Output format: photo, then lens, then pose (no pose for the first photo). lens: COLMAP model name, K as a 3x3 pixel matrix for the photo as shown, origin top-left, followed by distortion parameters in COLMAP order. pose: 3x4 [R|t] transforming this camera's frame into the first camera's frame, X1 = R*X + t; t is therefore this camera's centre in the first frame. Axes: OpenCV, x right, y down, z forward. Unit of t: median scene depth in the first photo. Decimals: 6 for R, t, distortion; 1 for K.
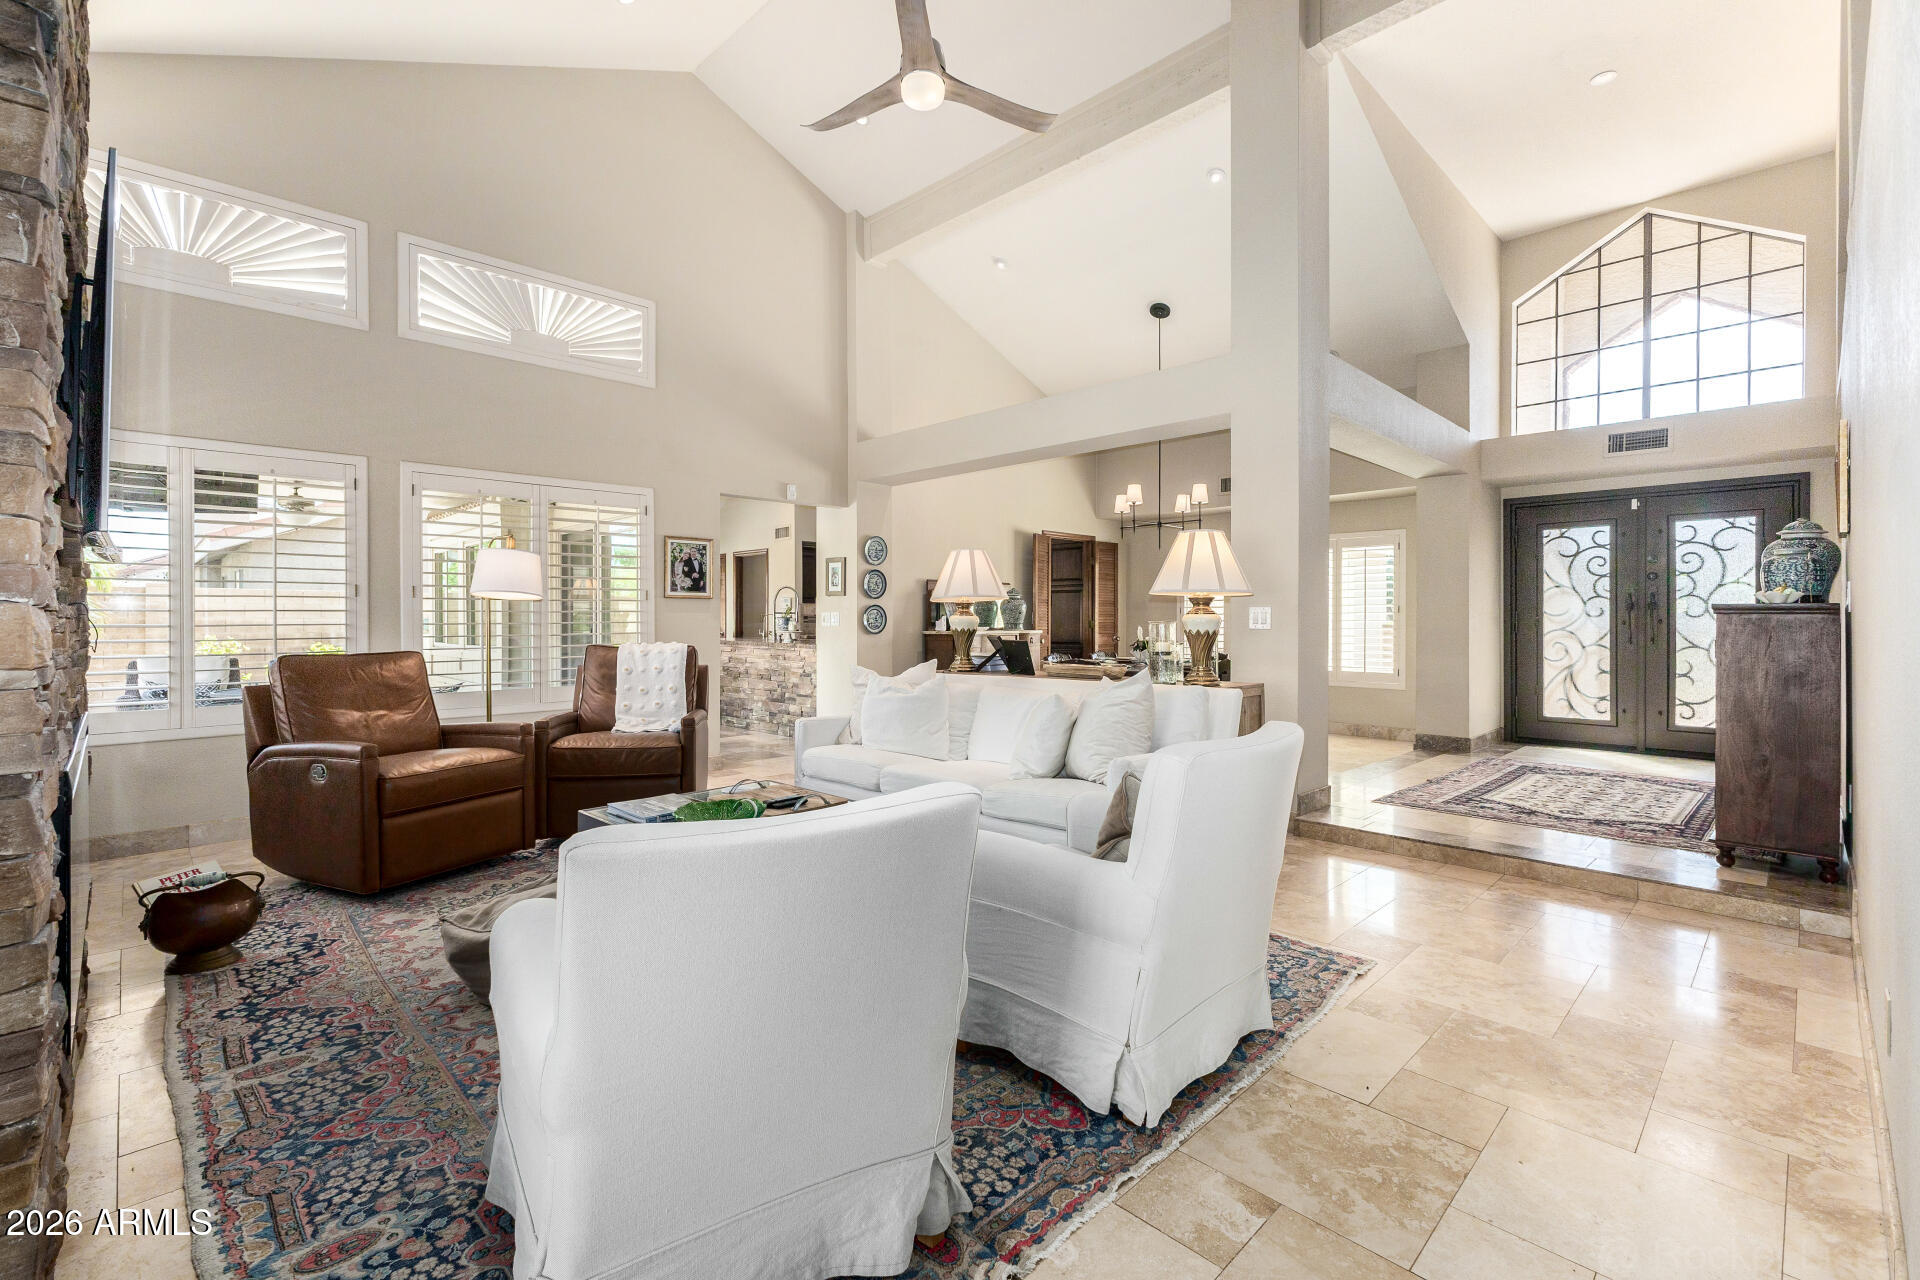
lens RADIAL K [[834.4, 0, 967.3], [0, 834.4, 625.5], [0, 0, 1]] dist [0.010154, -0.003230]
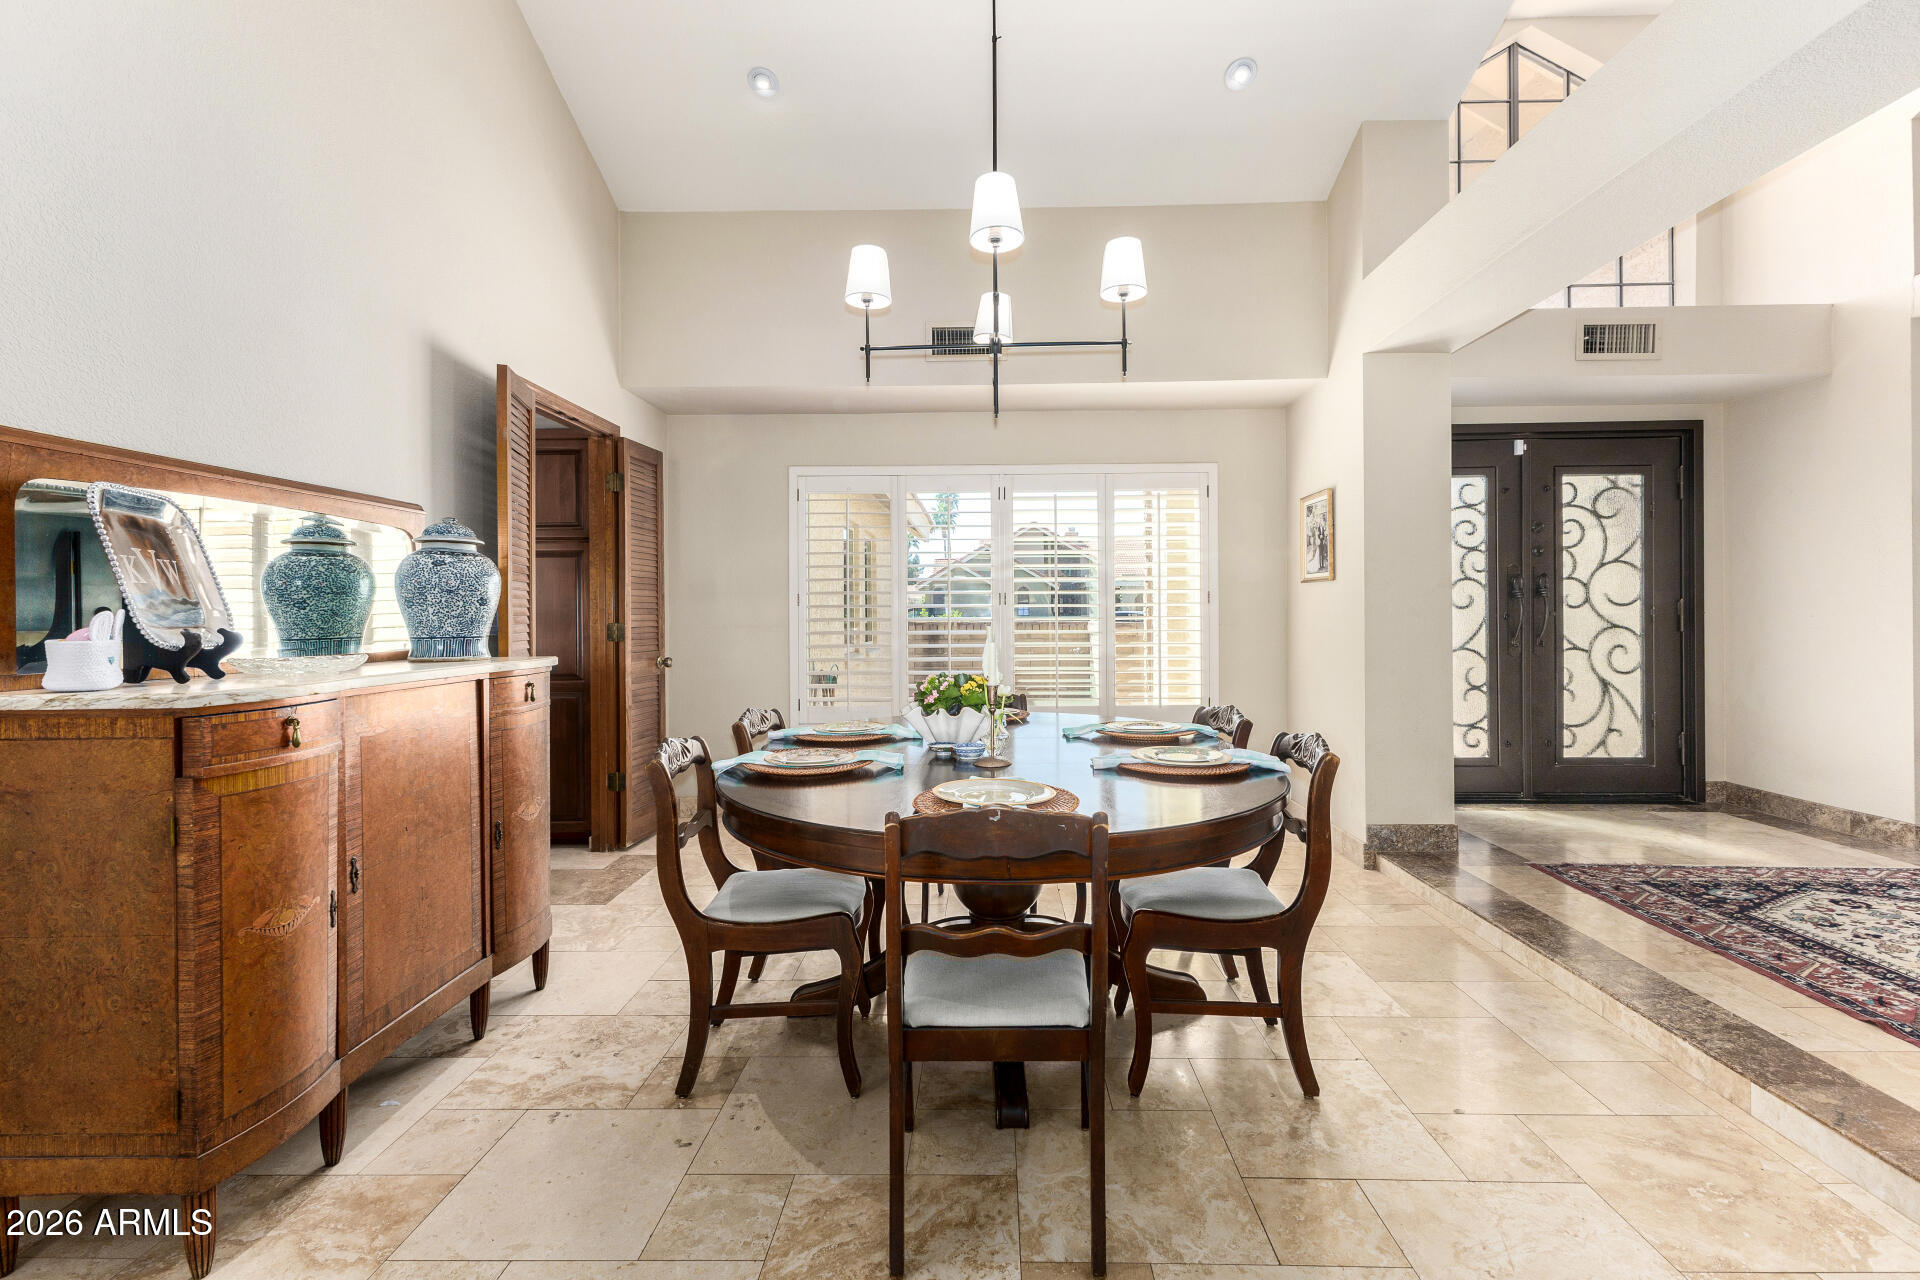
lens RADIAL K [[834.4, 0, 957.3], [0, 834.4, 621.6], [0, 0, 1]] dist [0.010154, -0.003230]
pose [[0.720092, -0.010304, 0.693802, -0.030906], [0.014935, 0.999888, -0.000652, -0.005519], [-0.693717, 0.010831, 0.720166, 0.823232]]
